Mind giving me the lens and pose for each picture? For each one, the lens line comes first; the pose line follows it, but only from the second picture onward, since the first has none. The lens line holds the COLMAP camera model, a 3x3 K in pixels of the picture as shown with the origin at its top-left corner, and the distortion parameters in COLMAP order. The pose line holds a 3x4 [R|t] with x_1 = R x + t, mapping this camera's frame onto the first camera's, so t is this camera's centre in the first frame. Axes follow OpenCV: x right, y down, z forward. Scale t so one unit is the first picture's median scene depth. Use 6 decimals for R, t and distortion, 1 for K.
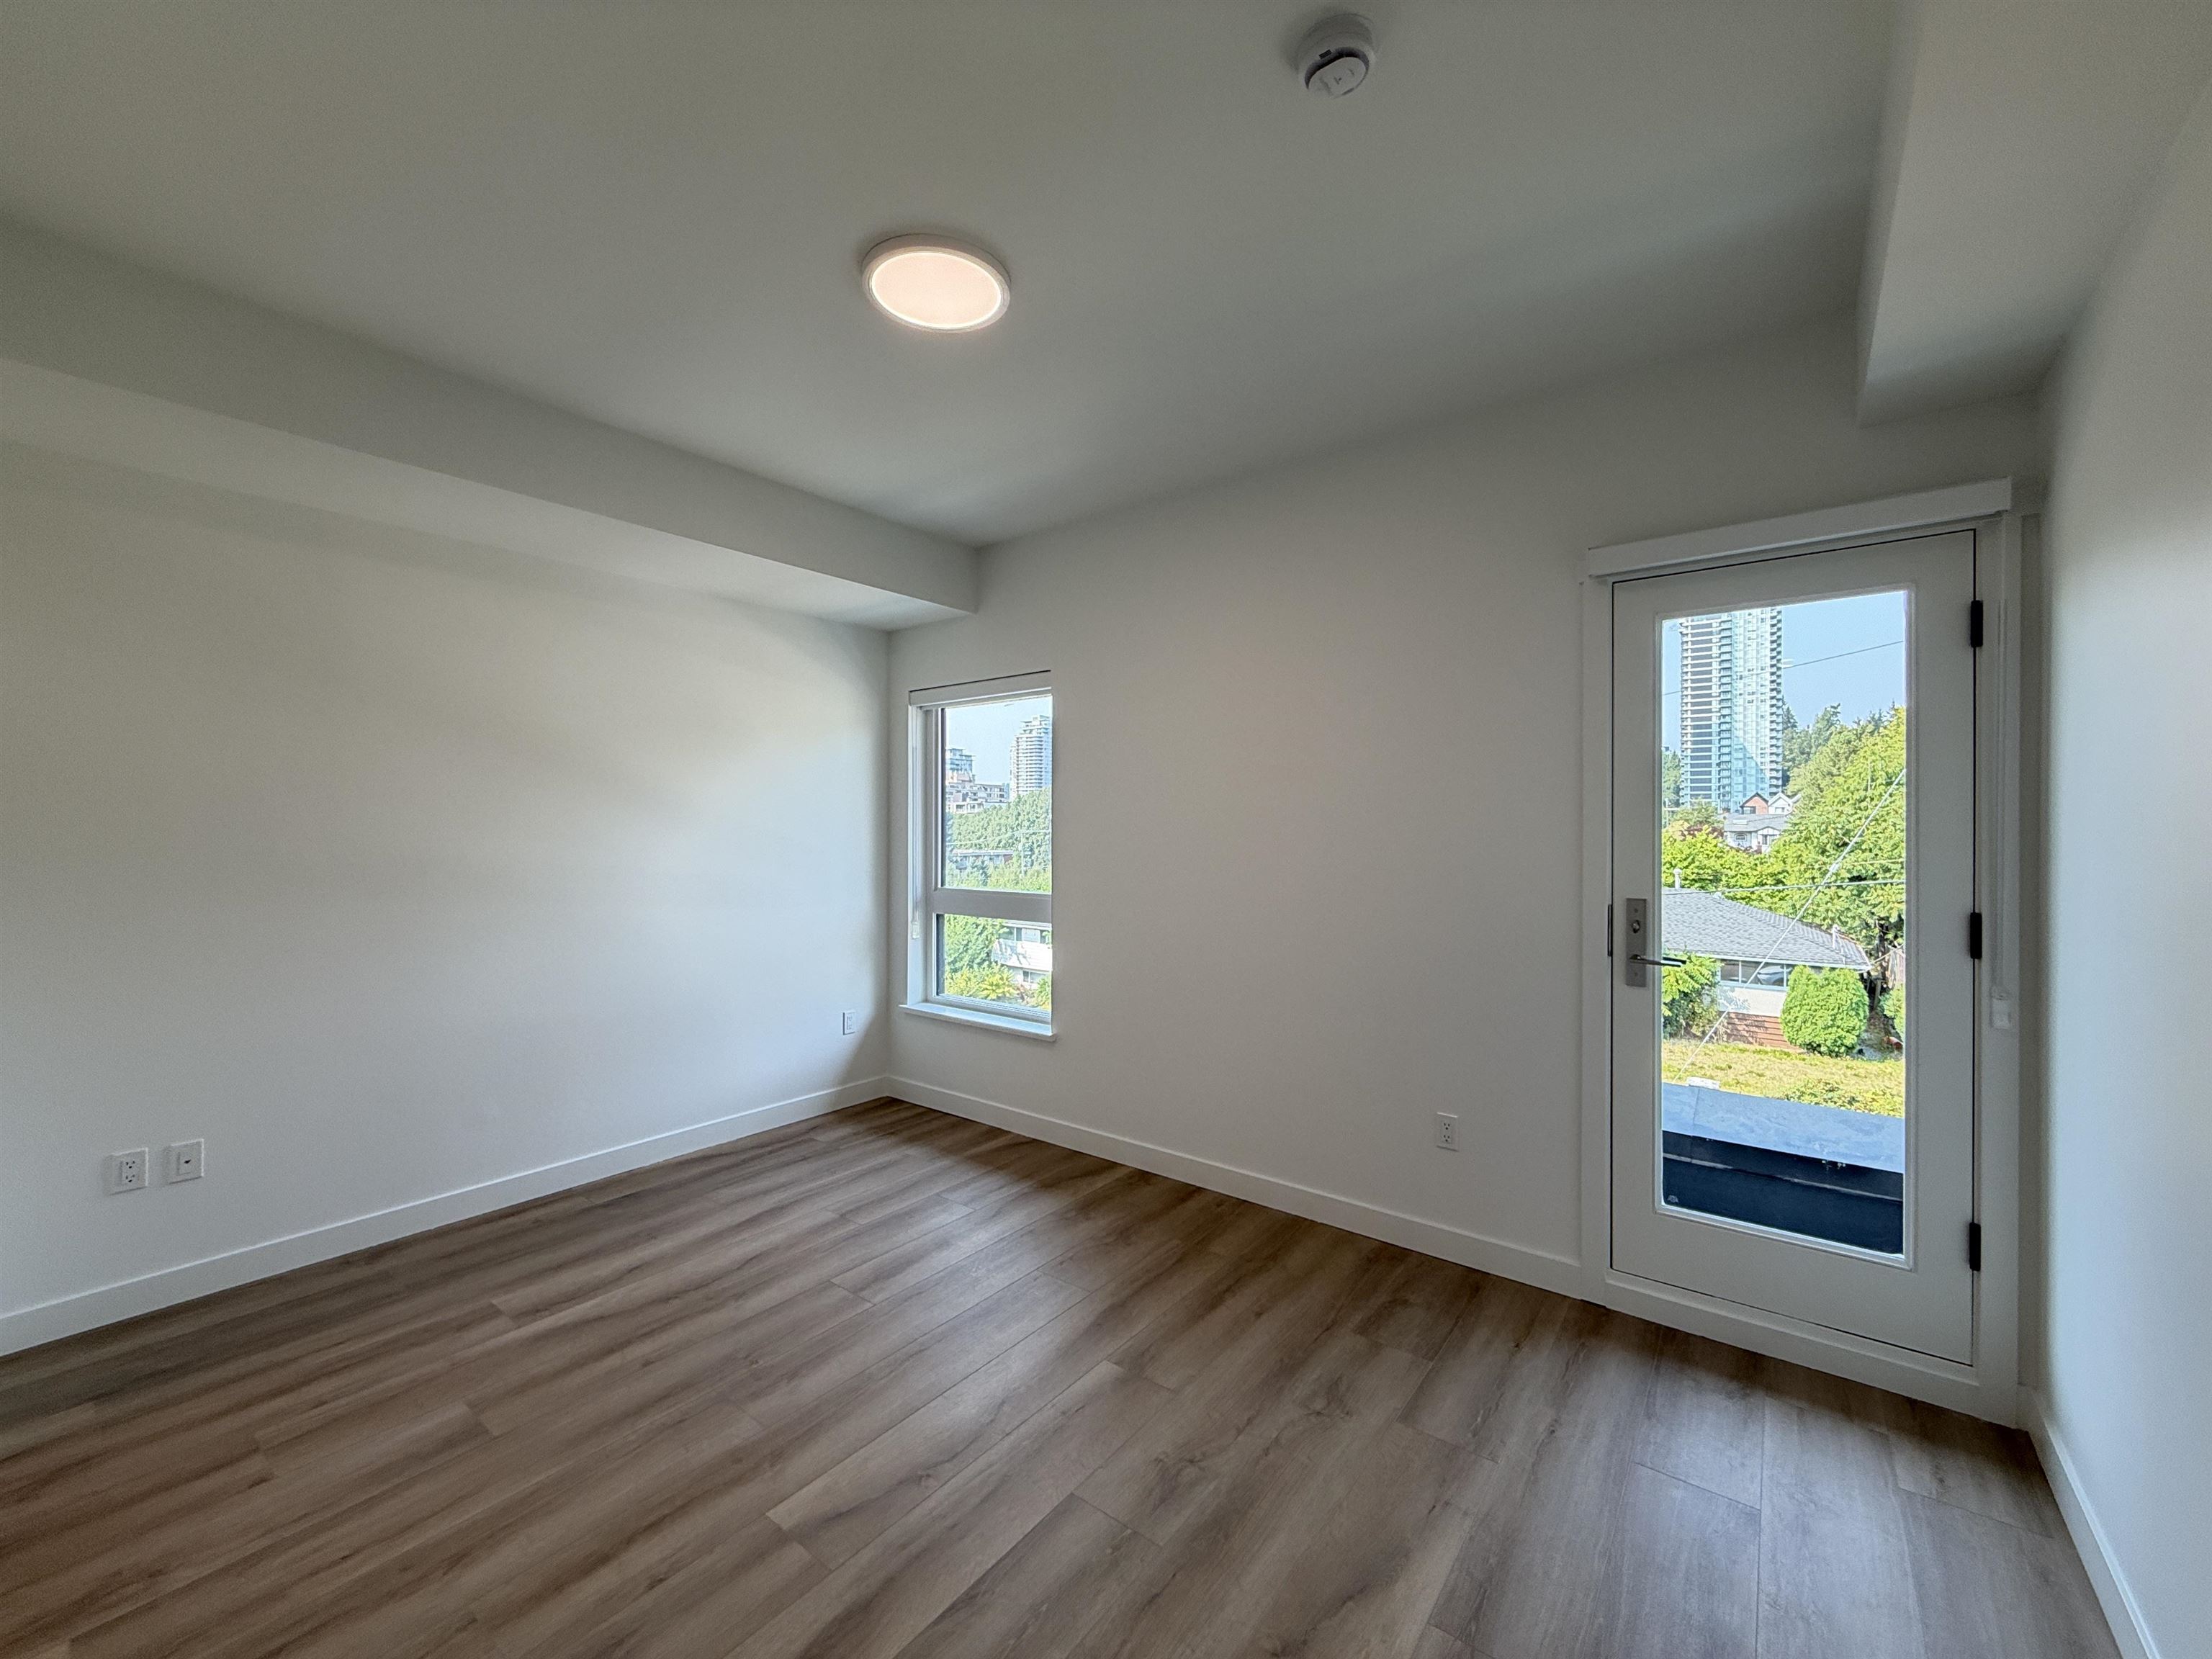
lens RADIAL K [[882.2, 0, 1097.2], [0, 882.2, 830.0], [0, 0, 1]] dist [0.000057, 0.000146]
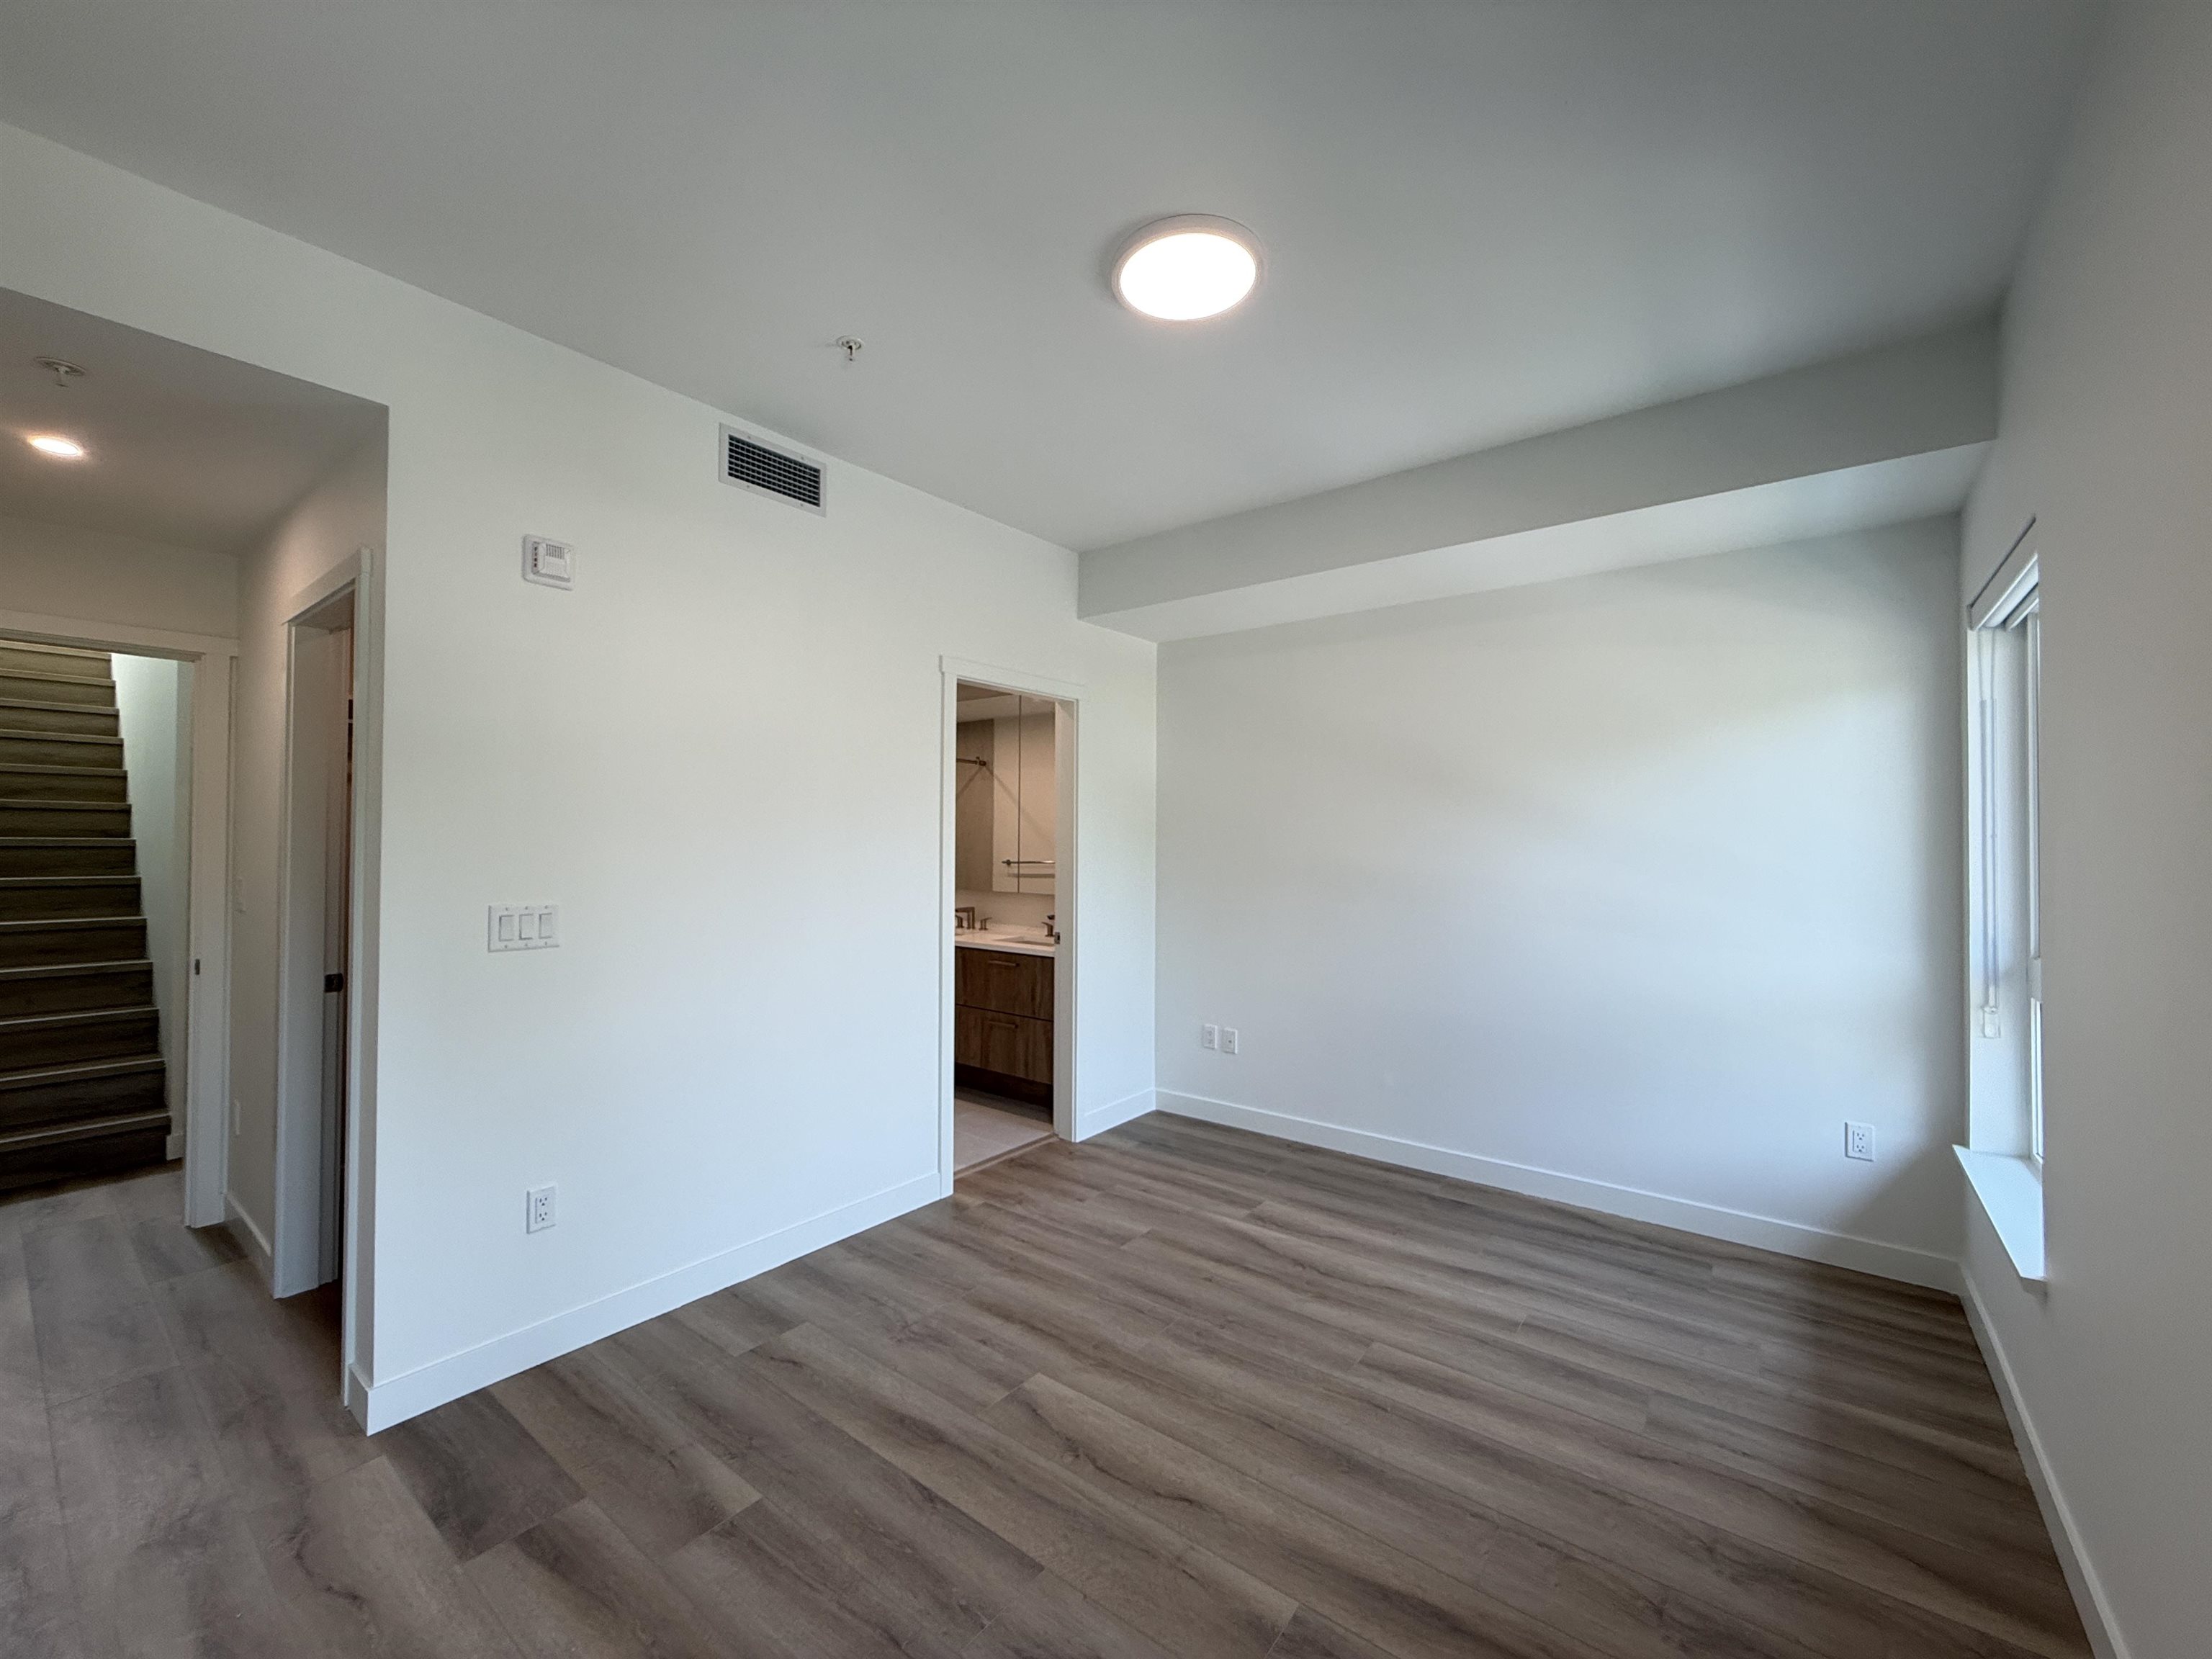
lens RADIAL K [[882.2, 0, 1097.2], [0, 882.2, 830.0], [0, 0, 1]] dist [0.000057, 0.000146]
pose [[-0.001271, -0.015444, -0.999880, 0.567446], [-0.005890, 0.999864, -0.015436, 0.003619], [0.999982, 0.005870, -0.001362, 0.668327]]
